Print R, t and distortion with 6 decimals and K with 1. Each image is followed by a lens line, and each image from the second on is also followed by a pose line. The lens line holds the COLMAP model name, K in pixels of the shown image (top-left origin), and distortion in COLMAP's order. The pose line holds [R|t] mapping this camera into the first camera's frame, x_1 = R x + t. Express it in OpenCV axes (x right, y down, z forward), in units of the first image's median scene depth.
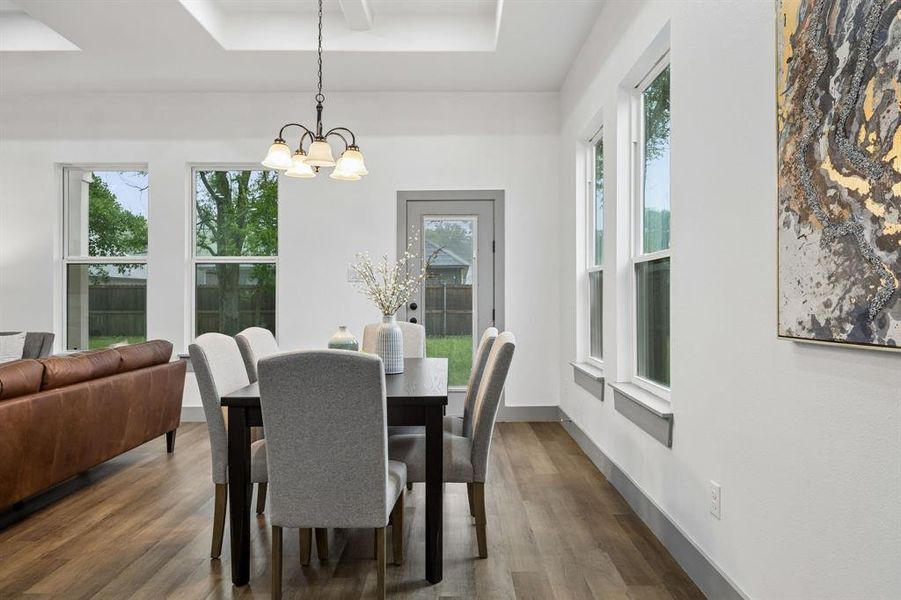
lens RADIAL K [[599.6, 0, 448.3], [0, 599.6, 298.1], [0, 0, 1]] dist [-0.003329, -0.001559]
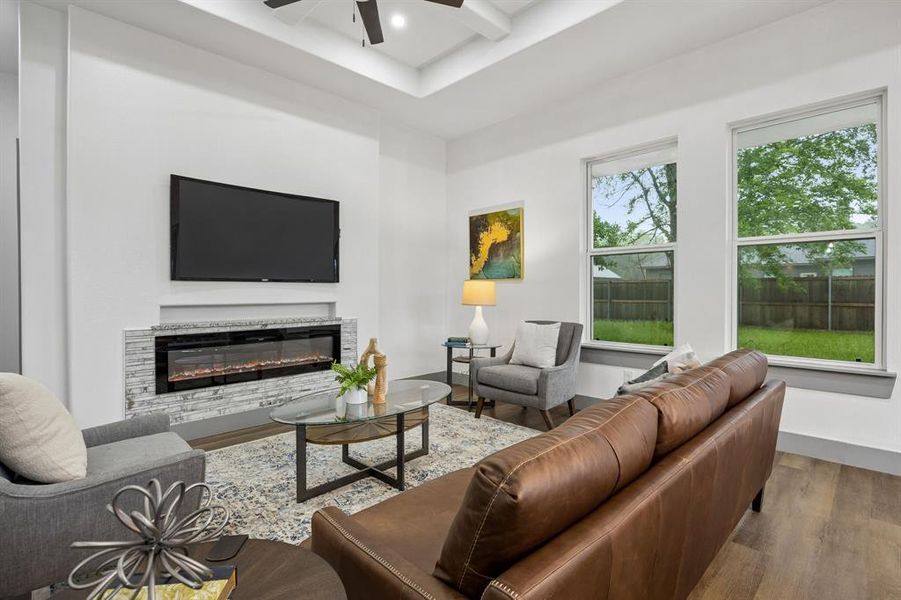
lens RADIAL K [[432.3, 0, 453.2], [0, 432.3, 291.4], [0, 0, 1]] dist [-0.001932, 0.000042]
pose [[0.706926, 0.002086, -0.707284, -0.997162], [-0.000712, 0.999997, 0.002237, 0.008882], [0.707287, -0.001078, 0.706926, 1.110016]]
